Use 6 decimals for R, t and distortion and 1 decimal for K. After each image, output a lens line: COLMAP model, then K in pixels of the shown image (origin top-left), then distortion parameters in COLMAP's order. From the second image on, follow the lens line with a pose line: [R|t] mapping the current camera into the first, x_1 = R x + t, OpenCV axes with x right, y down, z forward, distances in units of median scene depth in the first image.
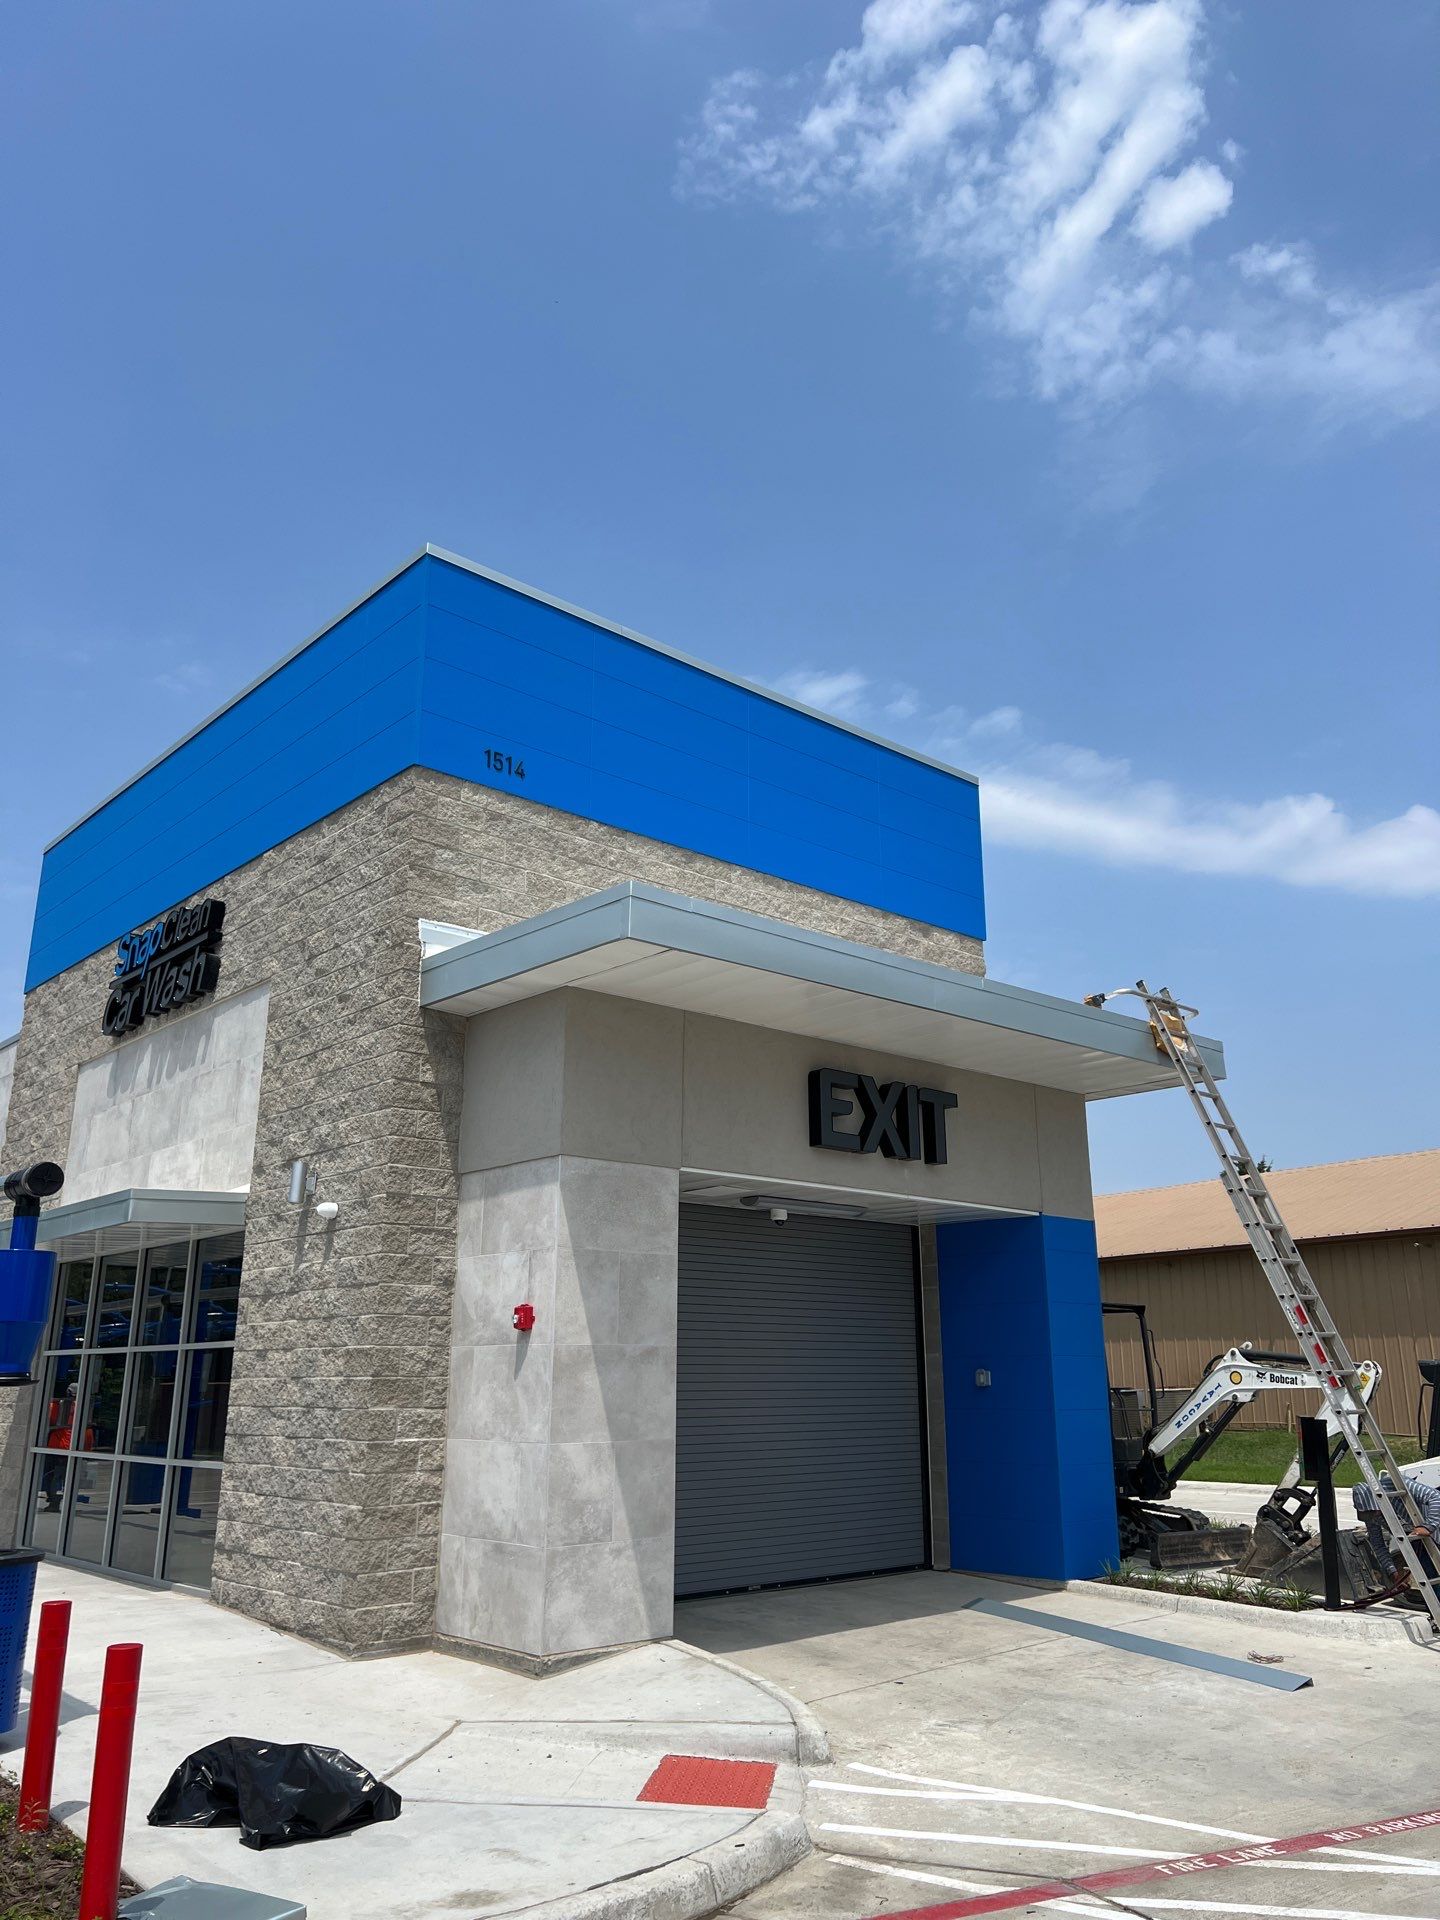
lens RADIAL K [[1435.1, 0, 727.4], [0, 1435.1, 950.8], [0, 0, 1]] dist [0.000516, -0.010381]
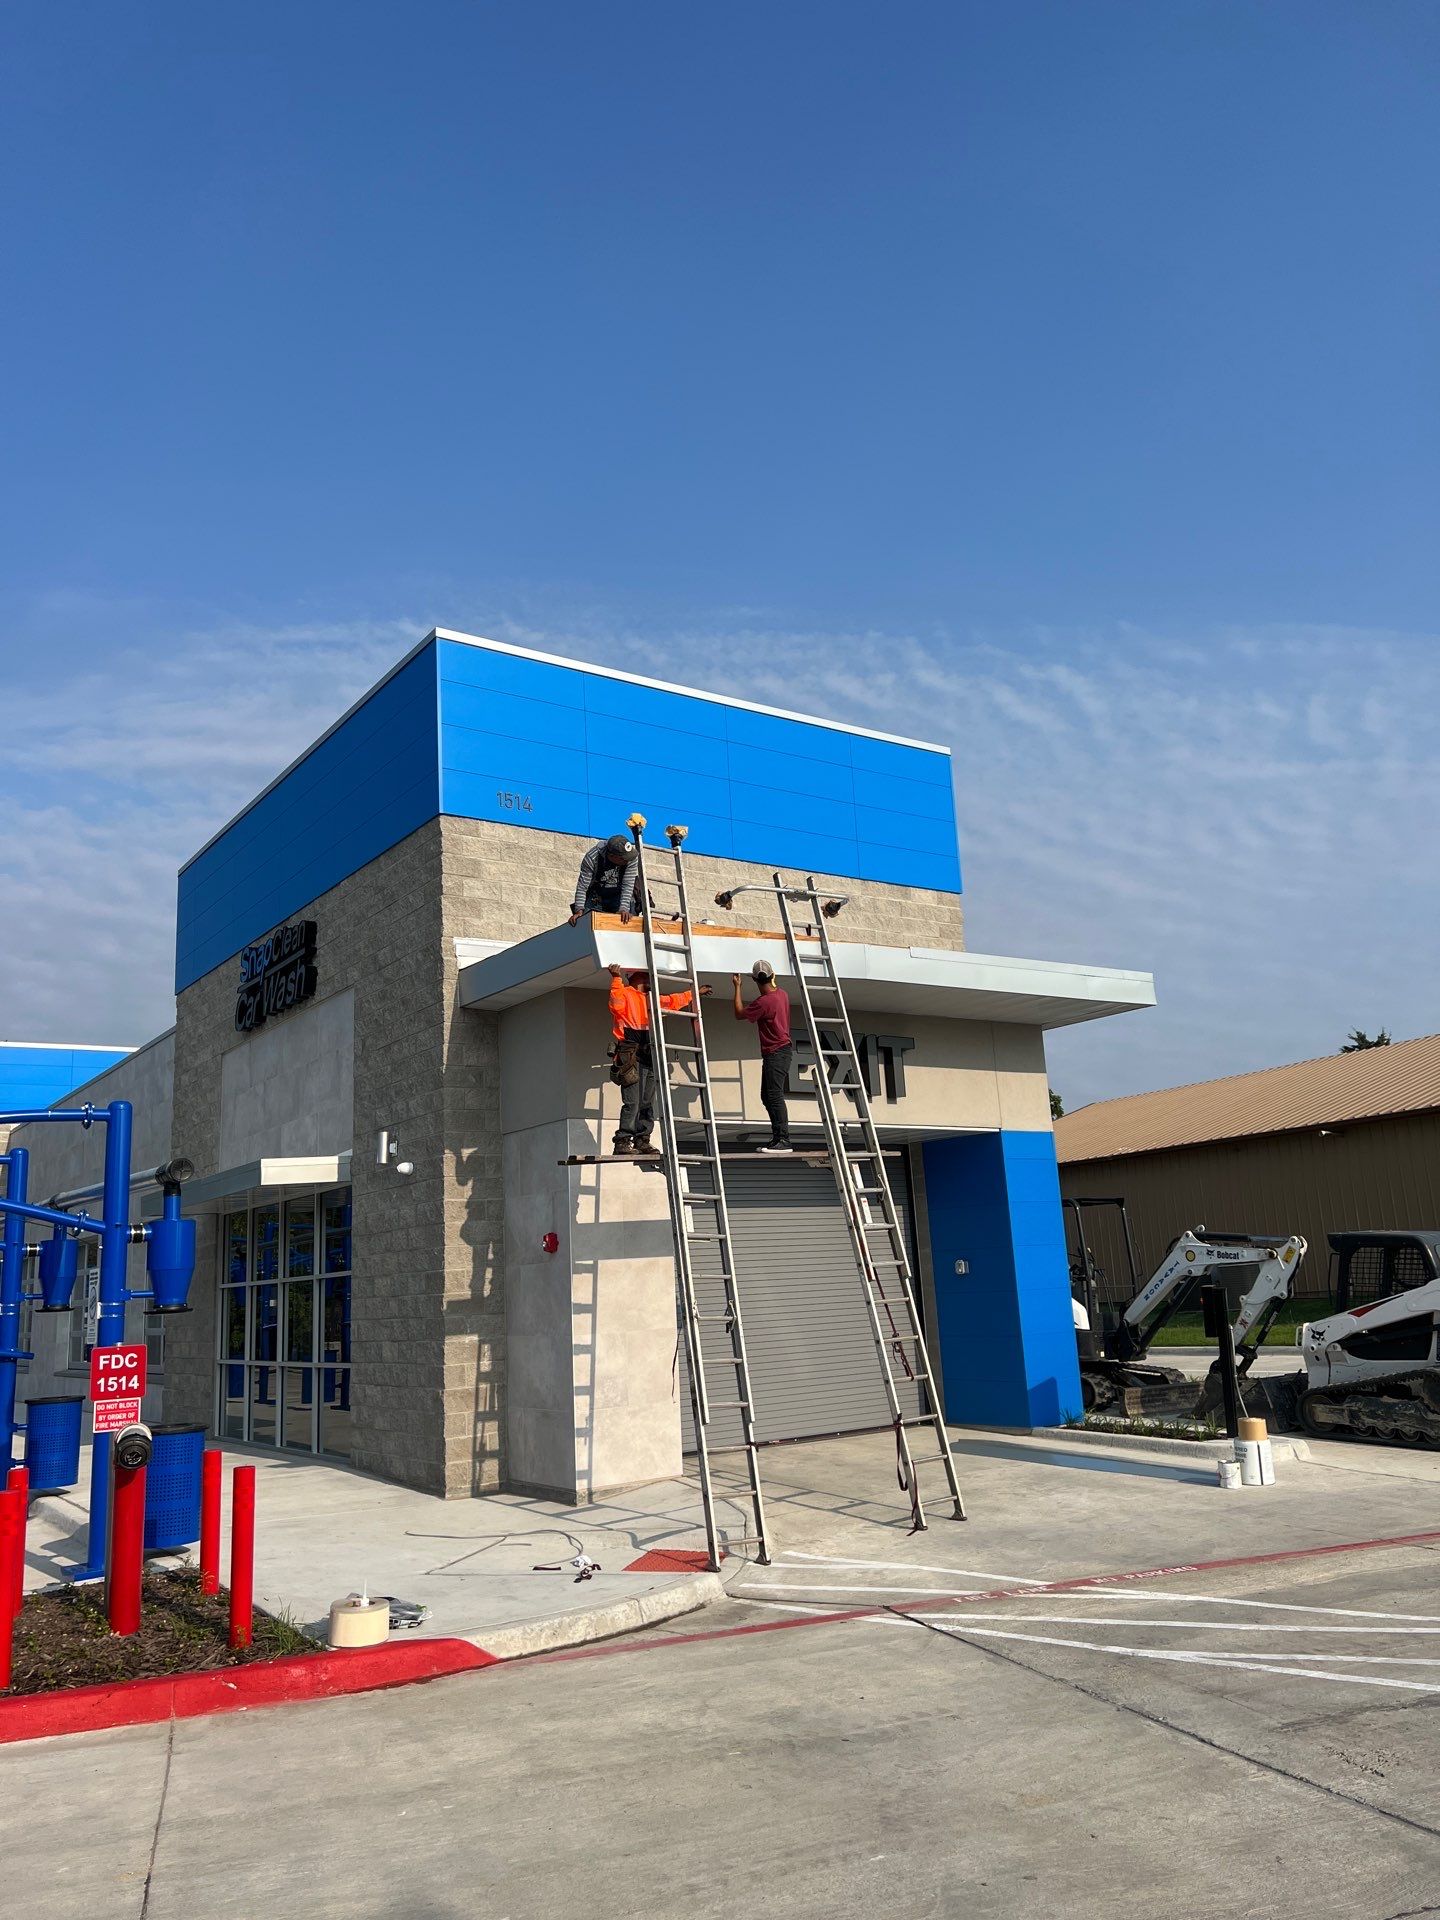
lens RADIAL K [[1439.4, 0, 720.0], [0, 1439.4, 960.0], [0, 0, 1]] dist [0.006455, -0.000994]
pose [[0.991180, -0.076105, -0.108491, 0.149118], [0.083696, 0.994222, 0.067212, -0.065910], [0.102748, -0.075700, 0.991823, -0.230978]]
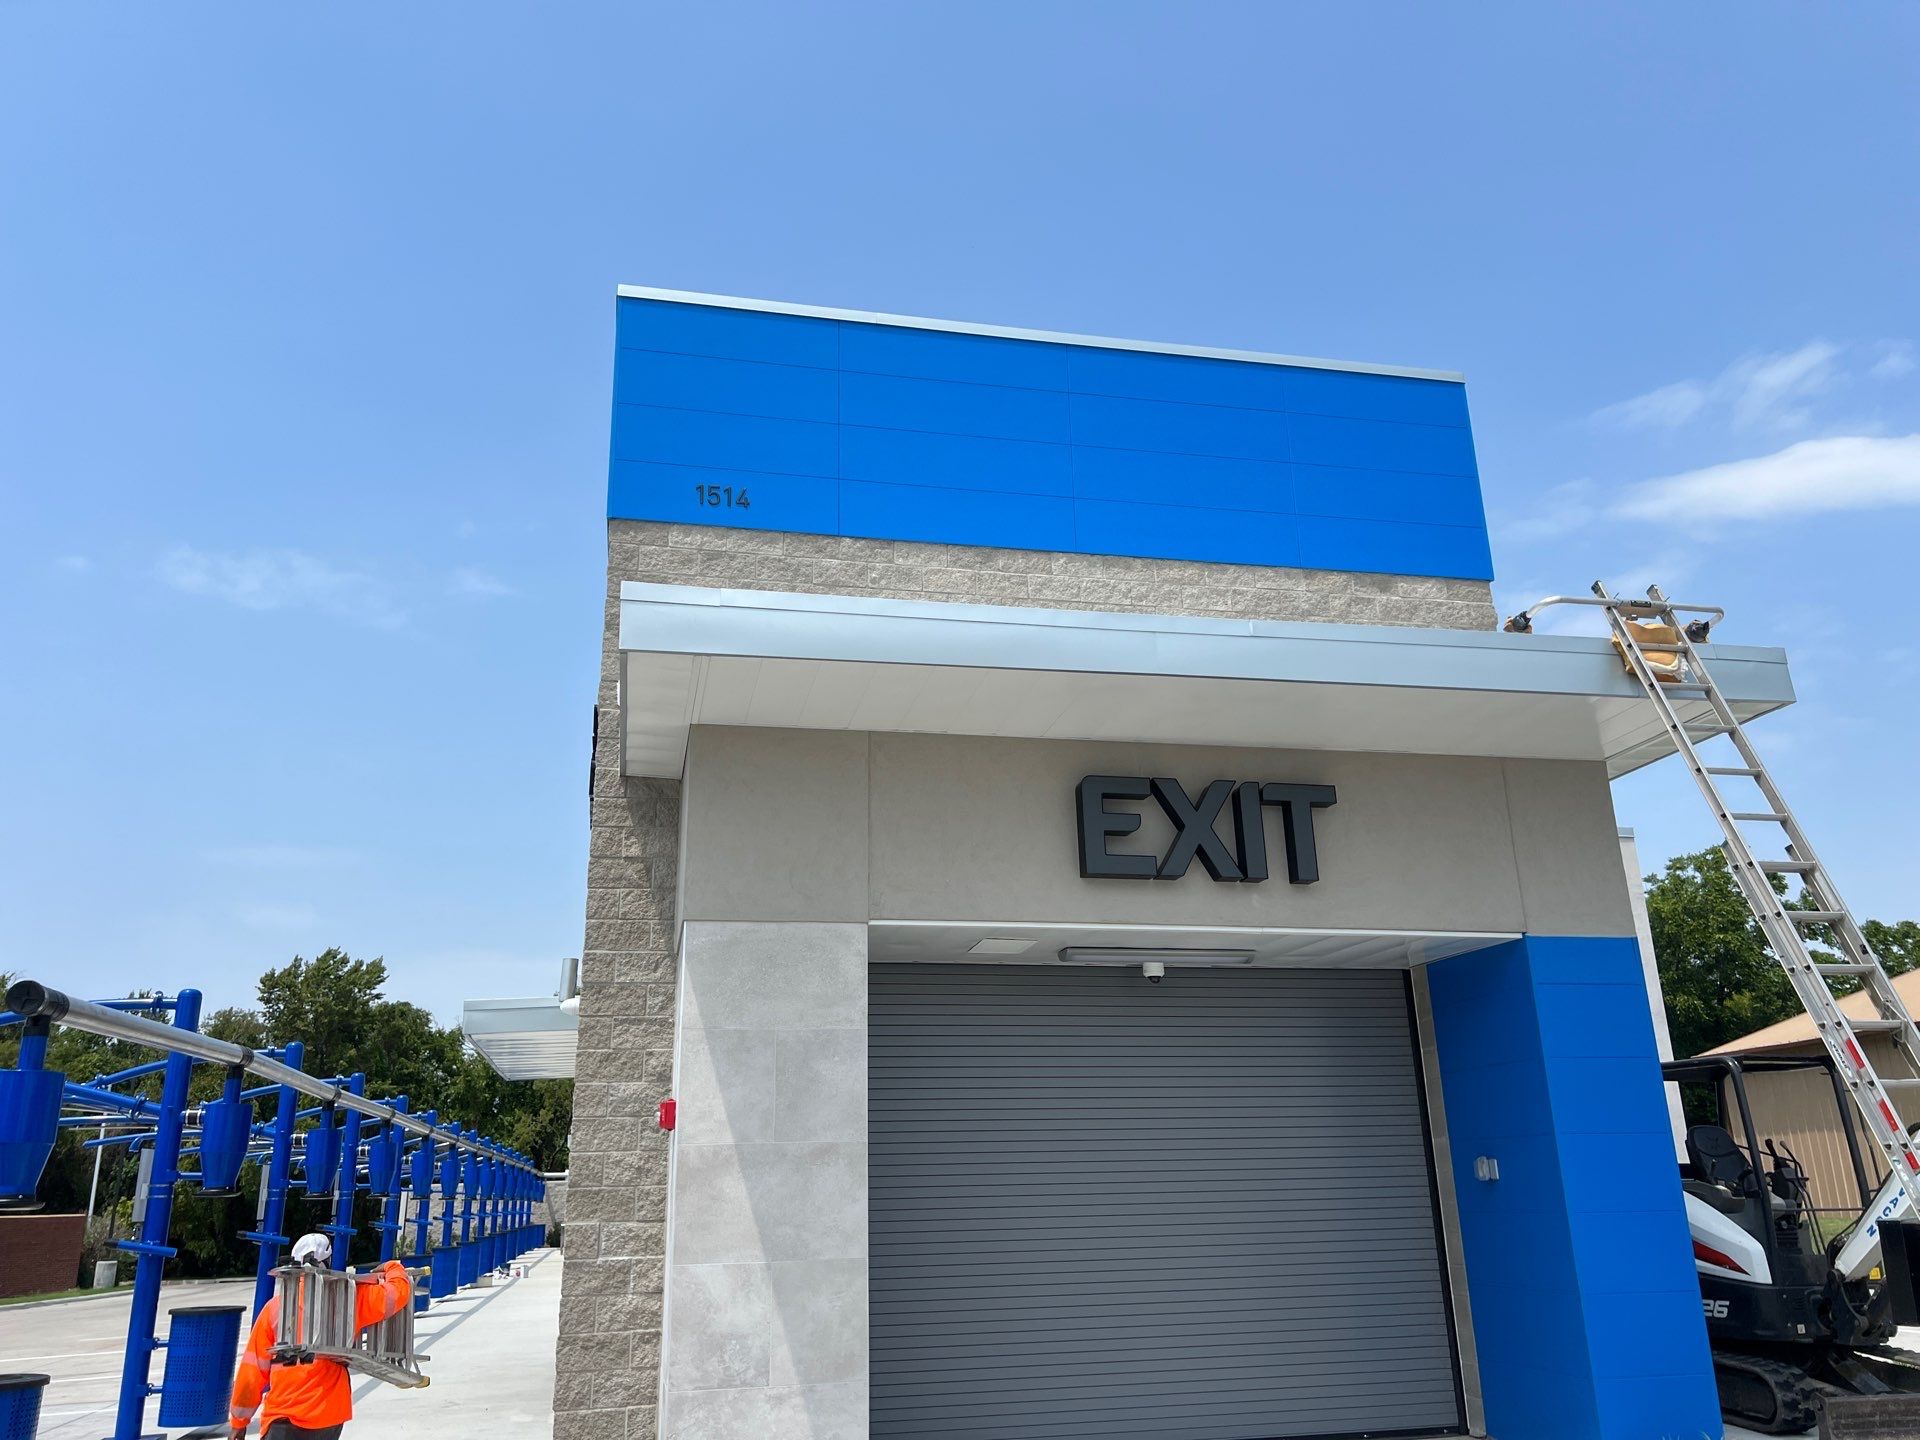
lens RADIAL K [[1435.1, 0, 960.2], [0, 1435.1, 708.7], [0, 0, 1]] dist [0.000516, -0.010381]
pose [[0.865821, -0.175634, -0.468515, 0.386065], [0.162373, 0.984319, -0.068928, 0.090018], [0.473274, -0.016395, 0.880763, 0.286672]]
